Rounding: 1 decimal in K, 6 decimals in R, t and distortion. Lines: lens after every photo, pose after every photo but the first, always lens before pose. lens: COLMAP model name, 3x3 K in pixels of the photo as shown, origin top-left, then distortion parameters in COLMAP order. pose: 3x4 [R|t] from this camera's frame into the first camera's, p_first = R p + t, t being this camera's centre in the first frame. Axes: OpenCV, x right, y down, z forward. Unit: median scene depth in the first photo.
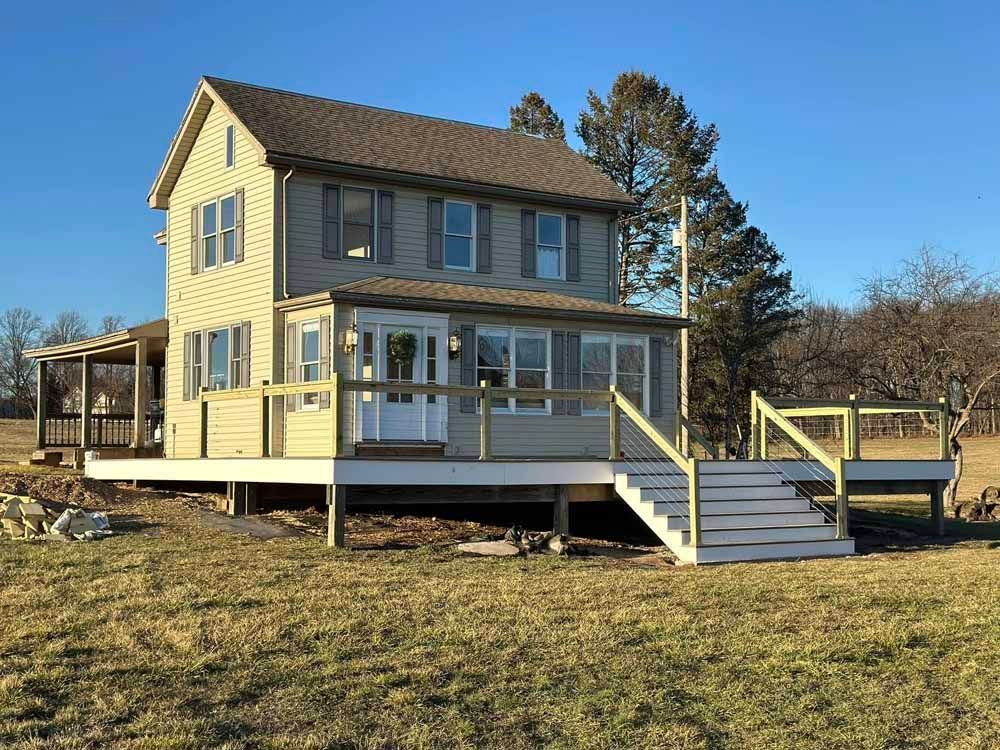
lens RADIAL K [[1377.9, 0, 500.0], [0, 1377.9, 375.0], [0, 0, 1]] dist [0.192836, -0.001455]
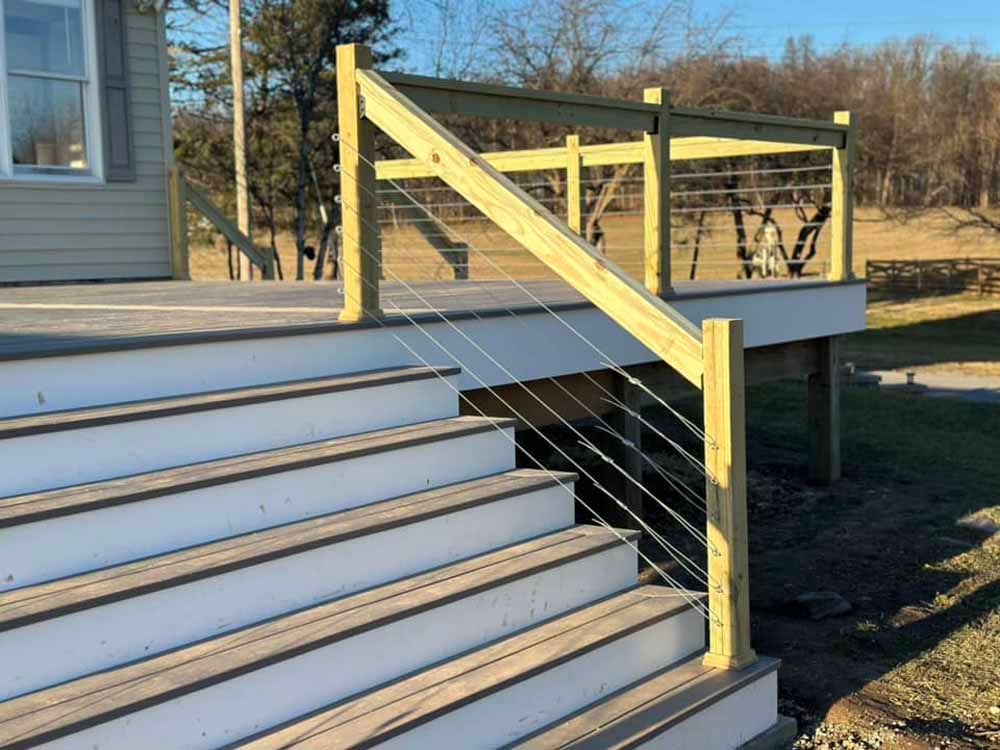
lens RADIAL K [[1377.9, 0, 500.0], [0, 1377.9, 375.0], [0, 0, 1]] dist [0.192836, -0.001455]
pose [[0.957451, -0.044523, 0.285140, 0.098076], [0.000436, 0.988250, 0.152845, 0.022877], [-0.288595, -0.146218, 0.946221, 0.541105]]
